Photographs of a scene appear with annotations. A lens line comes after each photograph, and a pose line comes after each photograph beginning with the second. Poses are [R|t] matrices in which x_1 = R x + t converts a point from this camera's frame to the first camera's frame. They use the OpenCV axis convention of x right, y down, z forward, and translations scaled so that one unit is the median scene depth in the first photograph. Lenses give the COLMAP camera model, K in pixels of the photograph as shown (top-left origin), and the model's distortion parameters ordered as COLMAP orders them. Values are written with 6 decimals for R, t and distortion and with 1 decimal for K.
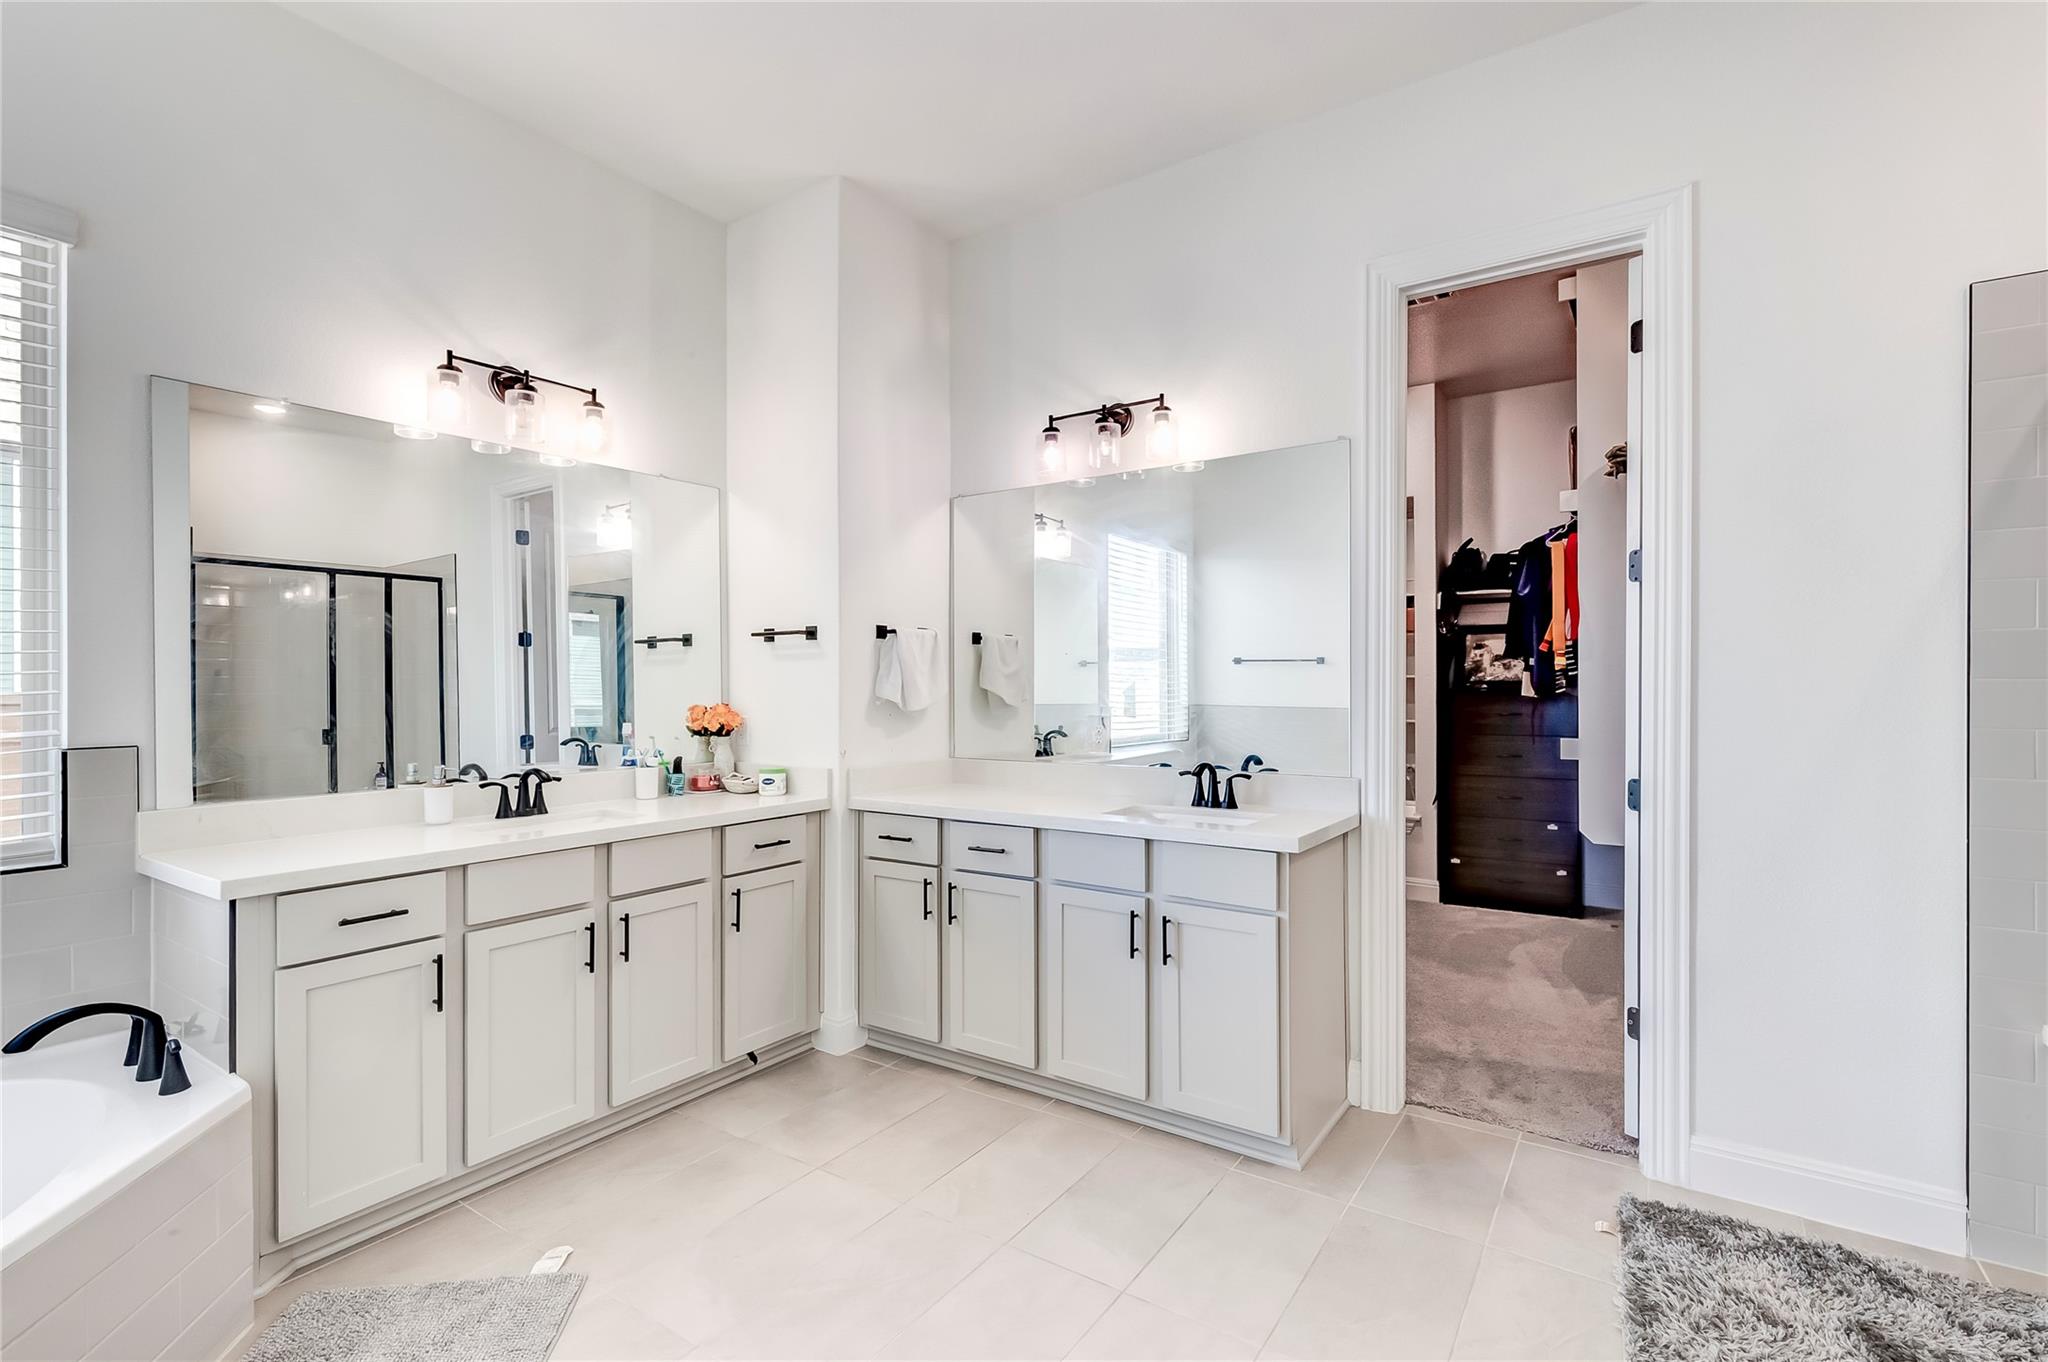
lens RADIAL K [[932.2, 0, 1030.9], [0, 932.2, 689.0], [0, 0, 1]] dist [0.003247, -0.000624]
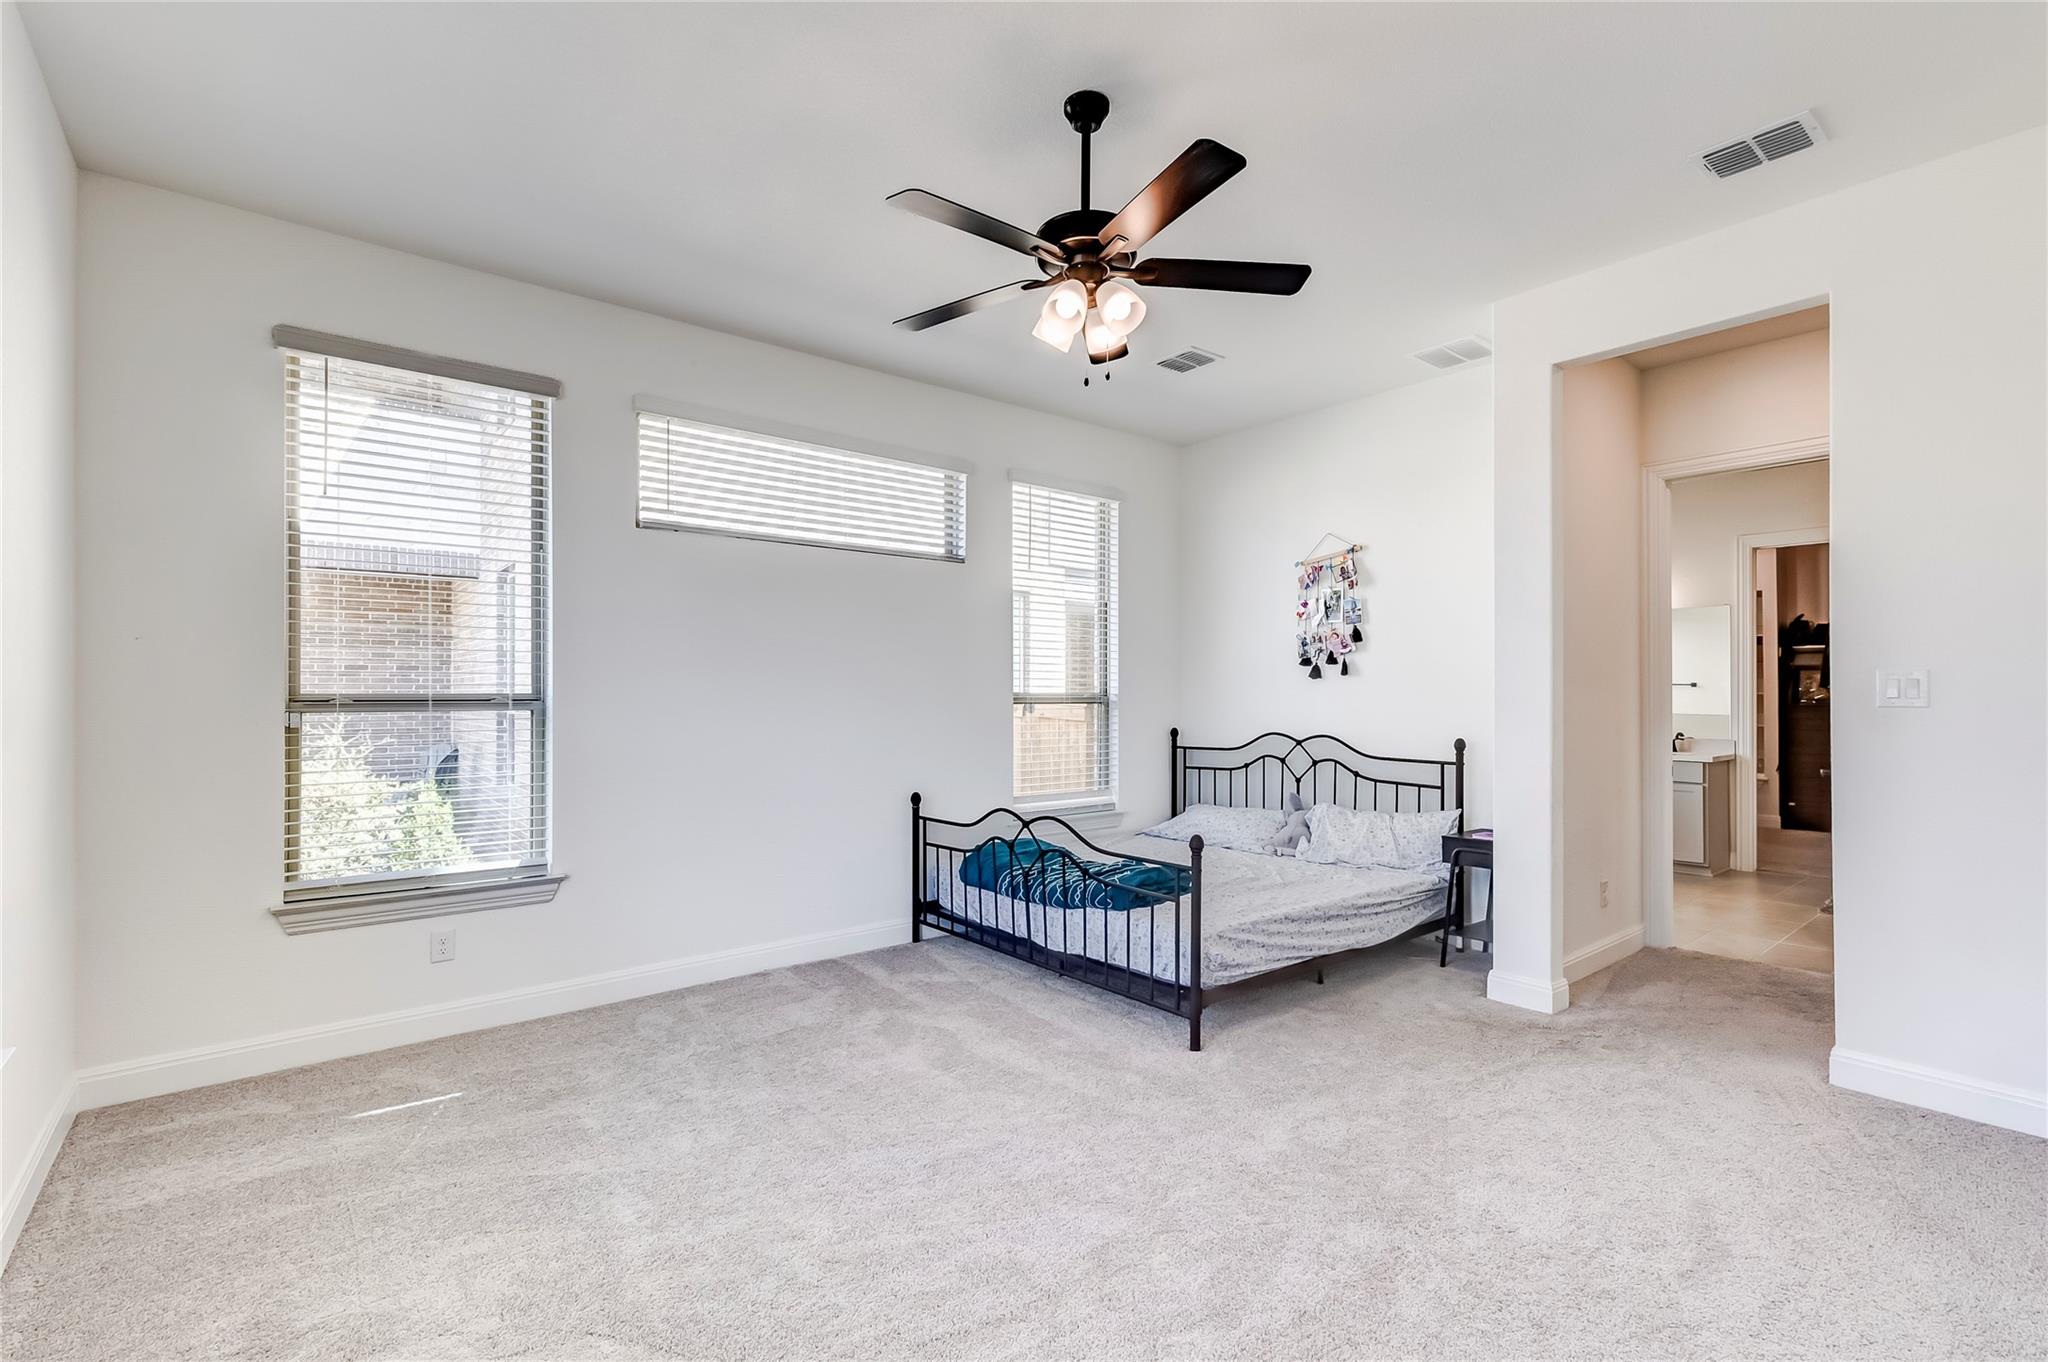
lens RADIAL K [[932.2, 0, 1033.4], [0, 932.2, 681.8], [0, 0, 1]] dist [0.003247, -0.000624]
pose [[0.961869, 0.001487, -0.273505, -0.410267], [-0.006338, 0.999838, -0.016854, -0.002562], [0.273436, 0.017945, 0.961723, -1.020647]]
